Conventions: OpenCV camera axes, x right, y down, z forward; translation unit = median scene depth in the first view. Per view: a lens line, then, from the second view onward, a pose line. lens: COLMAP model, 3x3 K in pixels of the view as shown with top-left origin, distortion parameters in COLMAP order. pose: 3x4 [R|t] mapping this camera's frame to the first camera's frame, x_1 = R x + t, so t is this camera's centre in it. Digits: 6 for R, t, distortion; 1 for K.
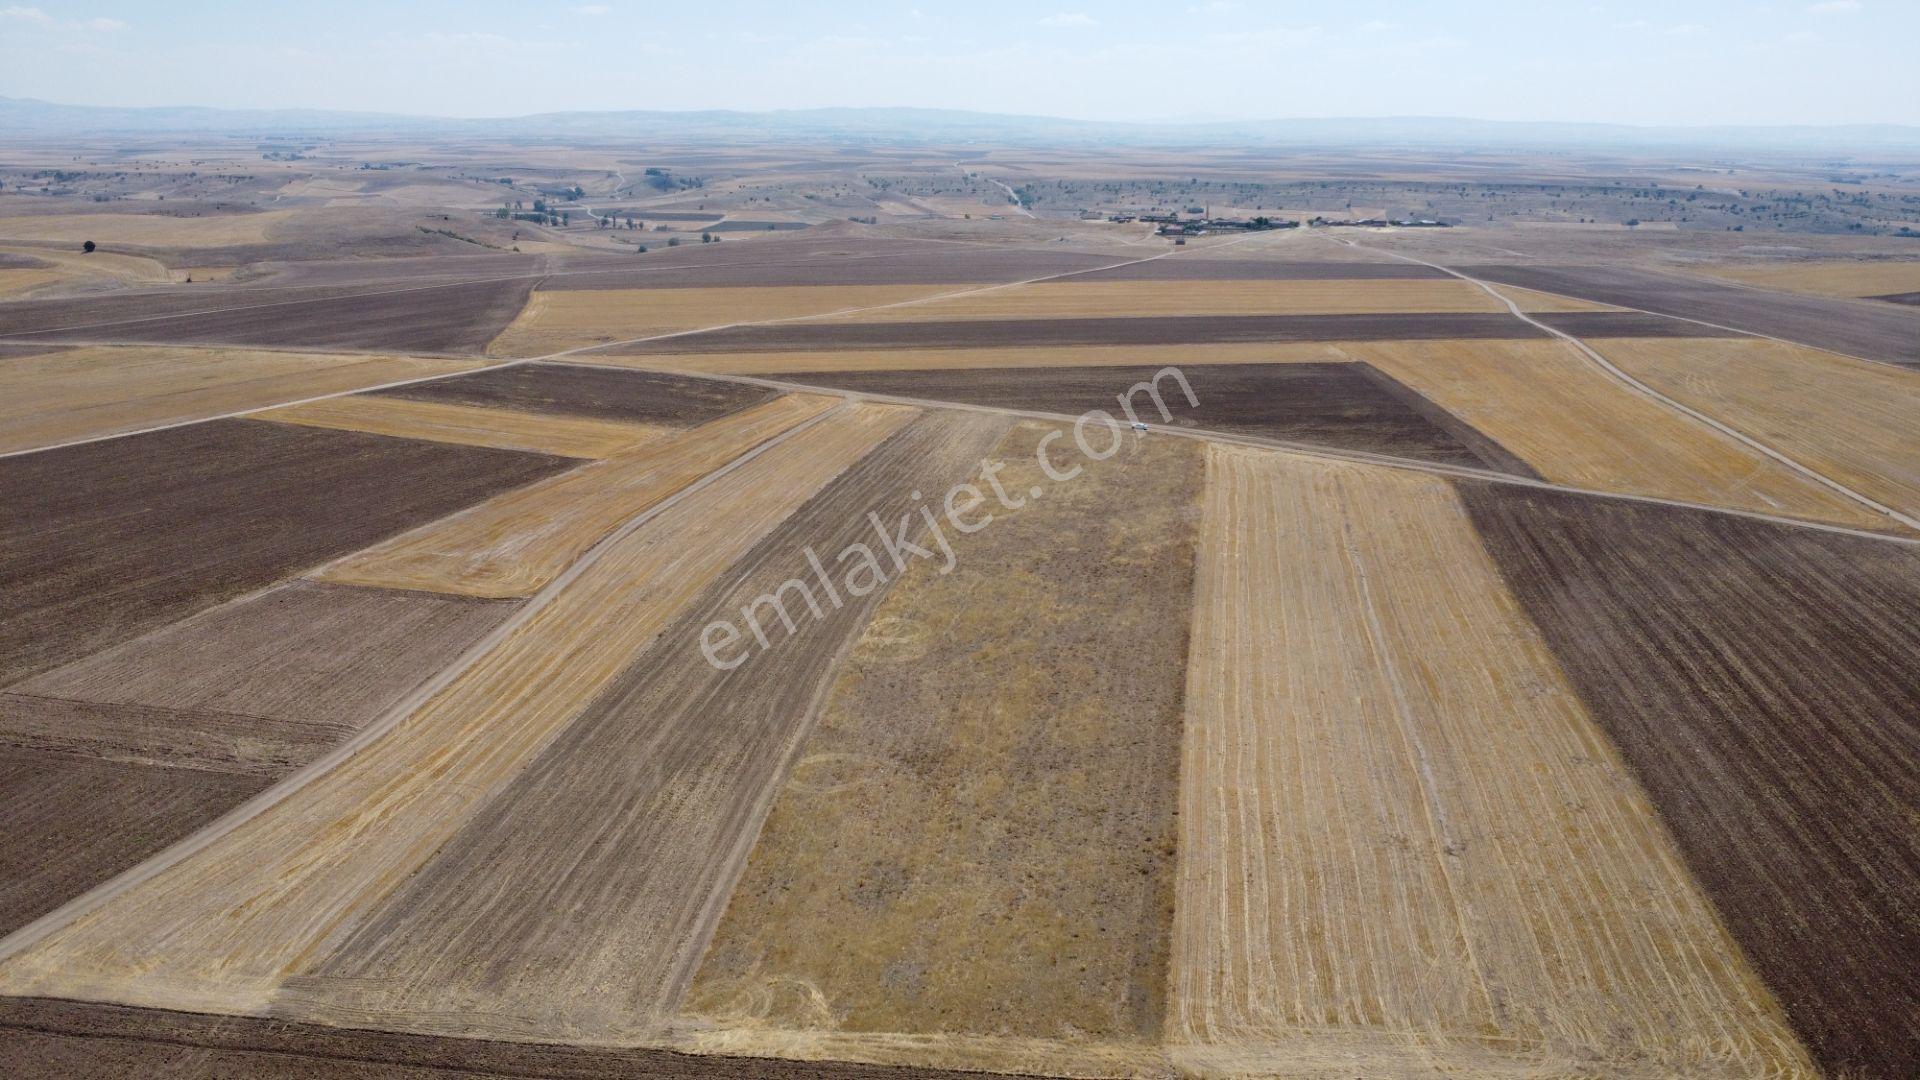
lens RADIAL K [[1396.7, 0, 963.0], [0, 1396.7, 540.0], [0, 0, 1]] dist [-0.026071, -0.017243]
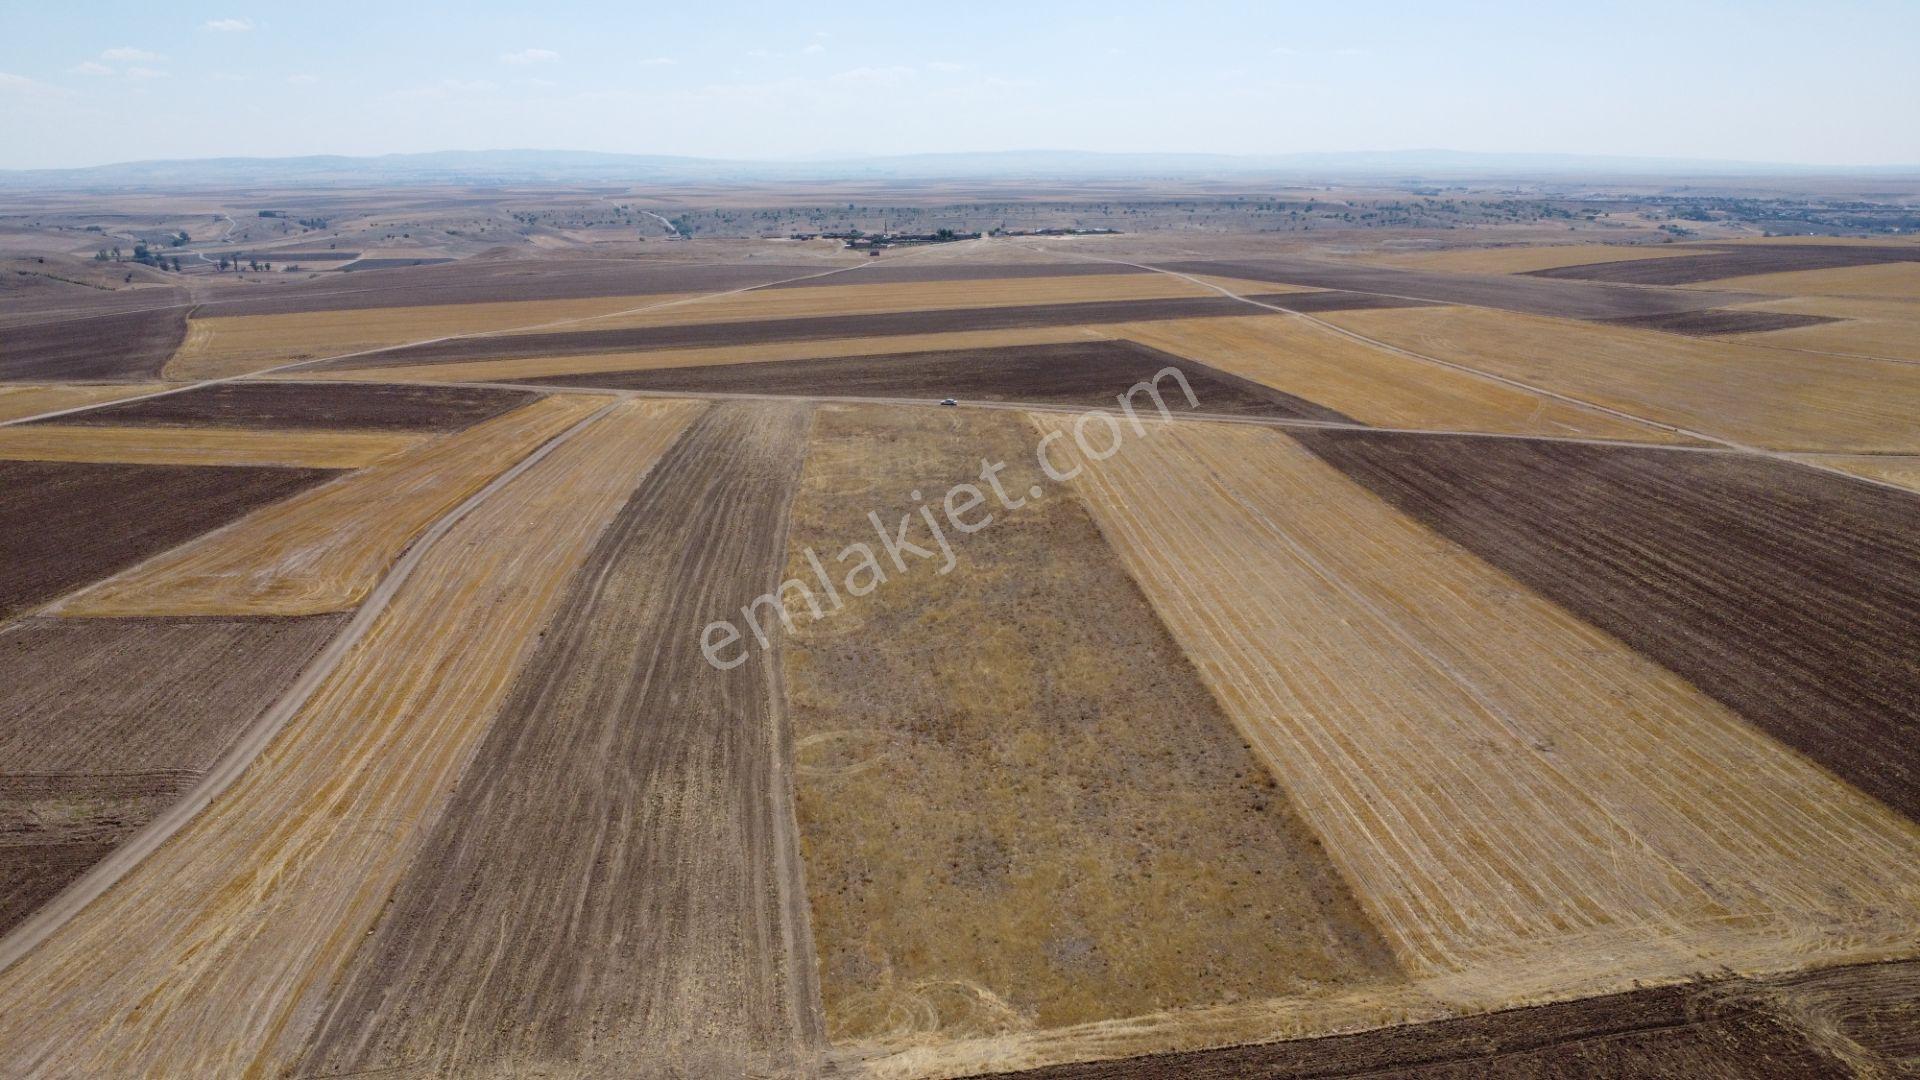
lens RADIAL K [[1396.7, 0, 961.9], [0, 1396.7, 535.5], [0, 0, 1]] dist [-0.026071, -0.017243]
pose [[0.967603, -0.078651, 0.239912, -0.041110], [0.085658, 0.996145, -0.018902, 0.011373], [-0.237500, 0.038840, 0.970611, 0.031297]]
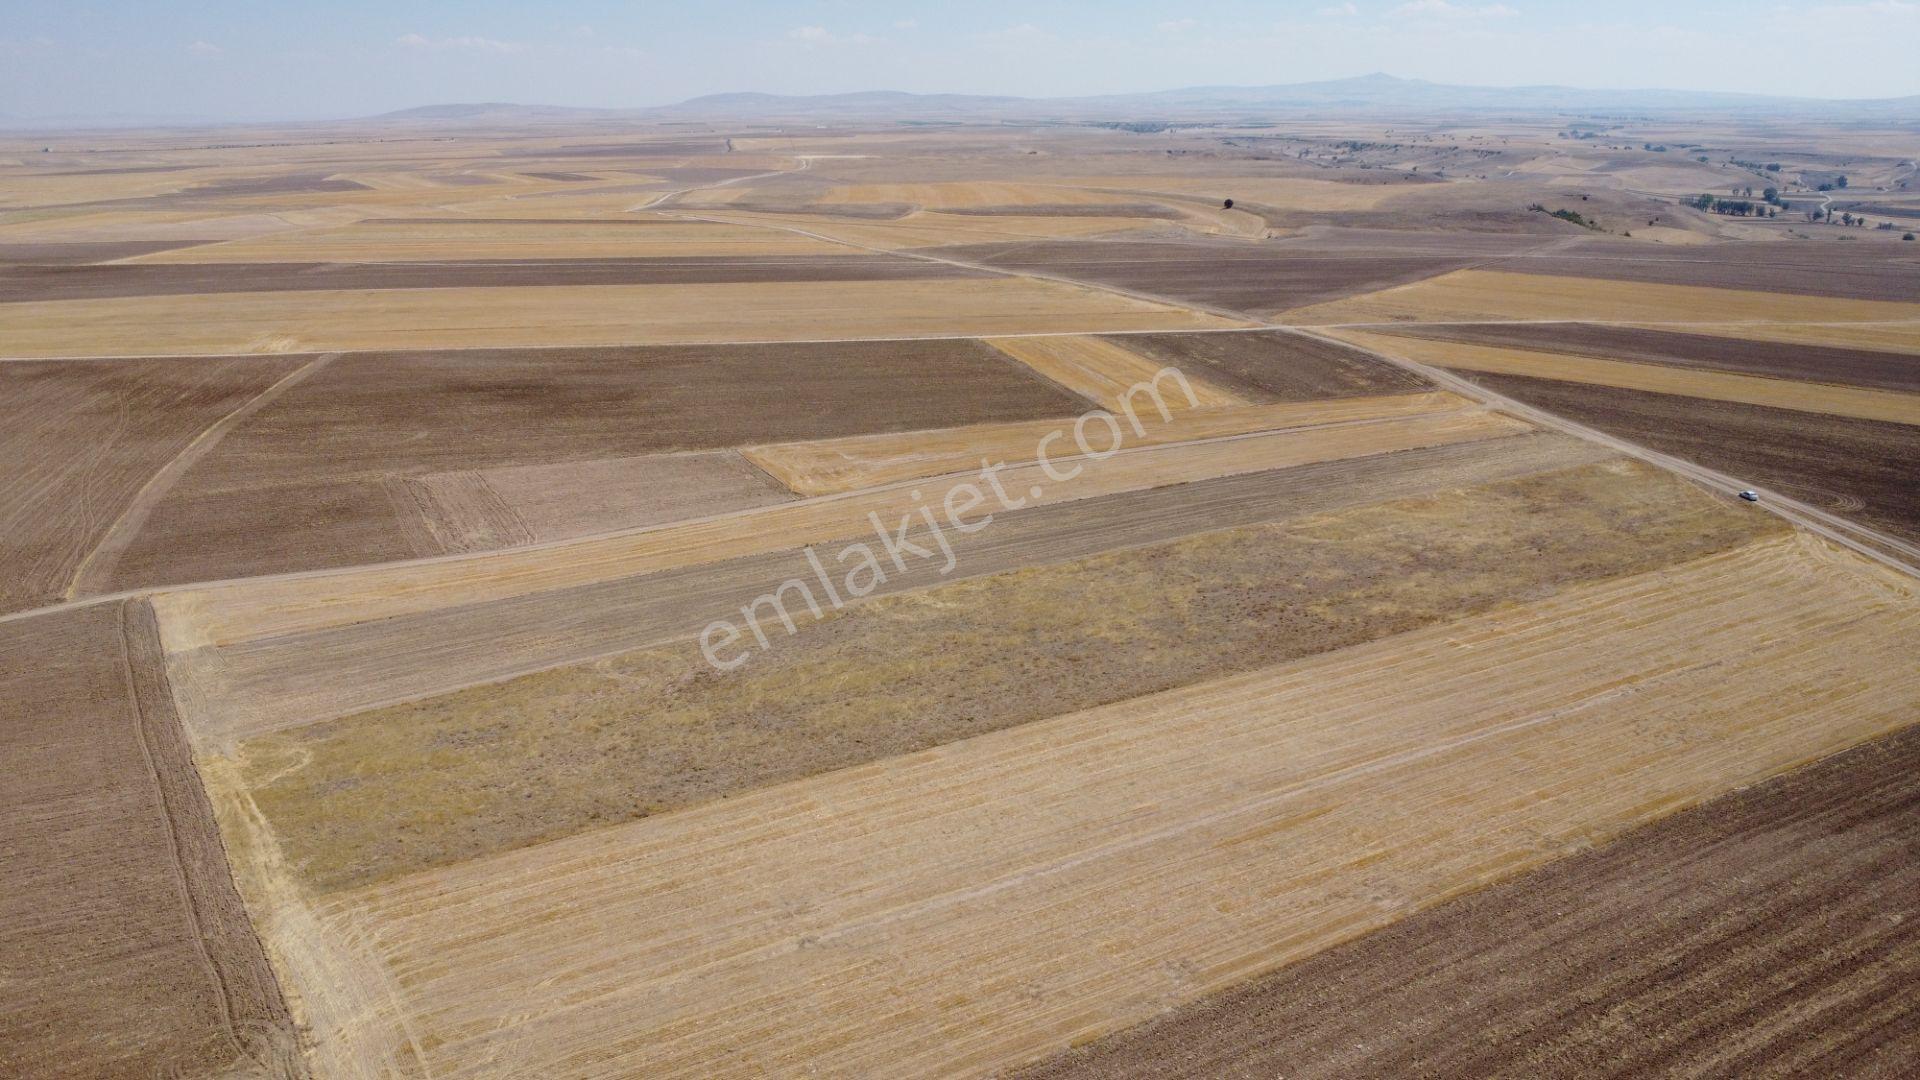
lens RADIAL K [[1396.7, 0, 960.1], [0, 1396.7, 538.8], [0, 0, 1]] dist [-0.026071, -0.017243]
pose [[0.632256, 0.221280, -0.742487, 0.167079], [-0.211970, 0.971186, 0.108938, -0.020453], [0.745199, 0.088508, 0.660943, 0.085700]]
